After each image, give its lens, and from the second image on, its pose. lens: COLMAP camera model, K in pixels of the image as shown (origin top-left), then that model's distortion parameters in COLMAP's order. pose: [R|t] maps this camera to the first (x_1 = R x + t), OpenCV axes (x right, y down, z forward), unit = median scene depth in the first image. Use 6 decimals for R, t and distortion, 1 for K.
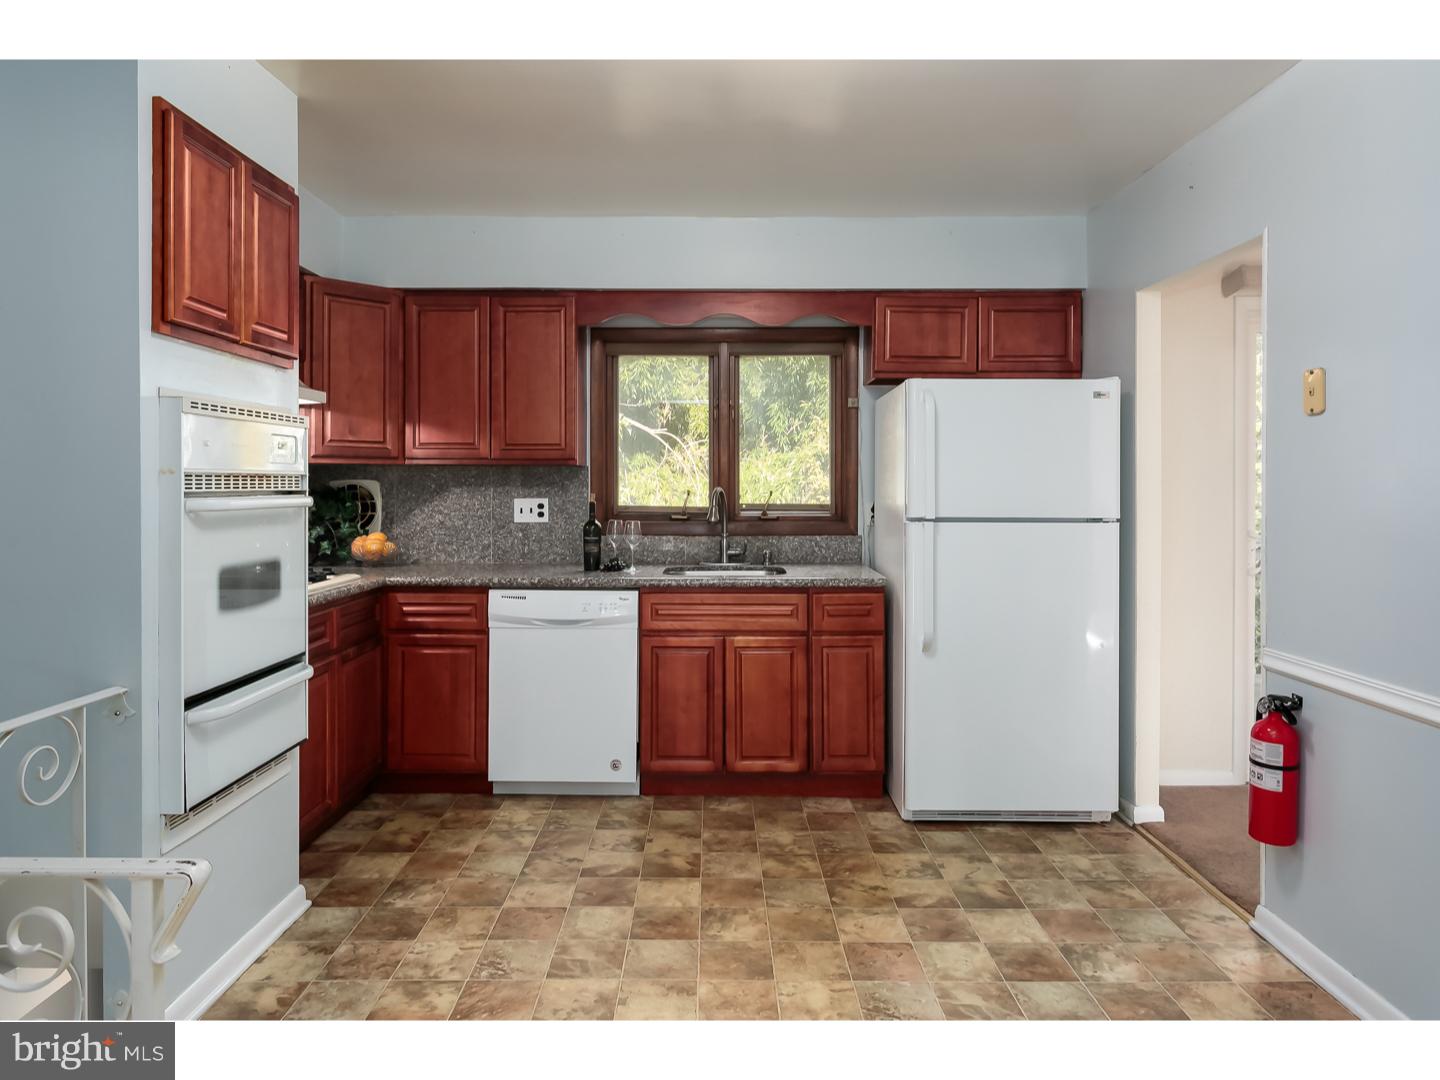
lens RADIAL K [[889.2, 0, 720.6], [0, 889.2, 486.1], [0, 0, 1]] dist [-0.002018, 0.001009]
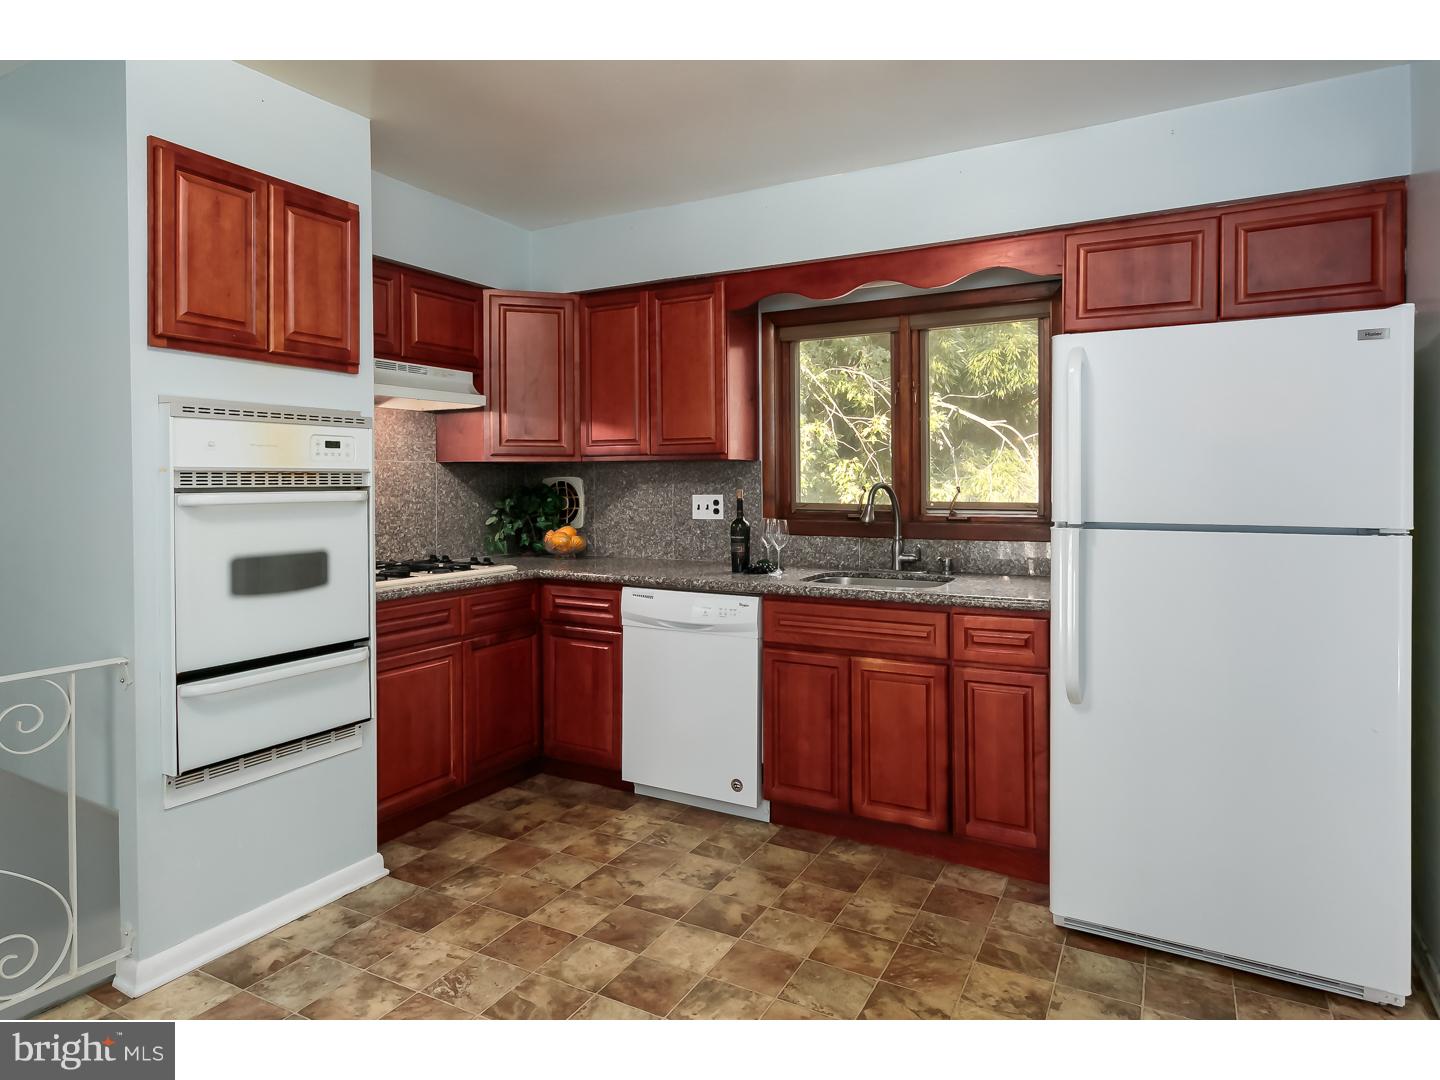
lens RADIAL K [[848.5, 0, 718.3], [0, 848.5, 488.9], [0, 0, 1]] dist [0.002545, 0.000774]
pose [[0.877339, -0.000364, -0.479871, 0.285737], [0.003643, 0.999976, 0.005901, 0.002390], [0.479857, -0.006925, 0.877319, 0.223822]]
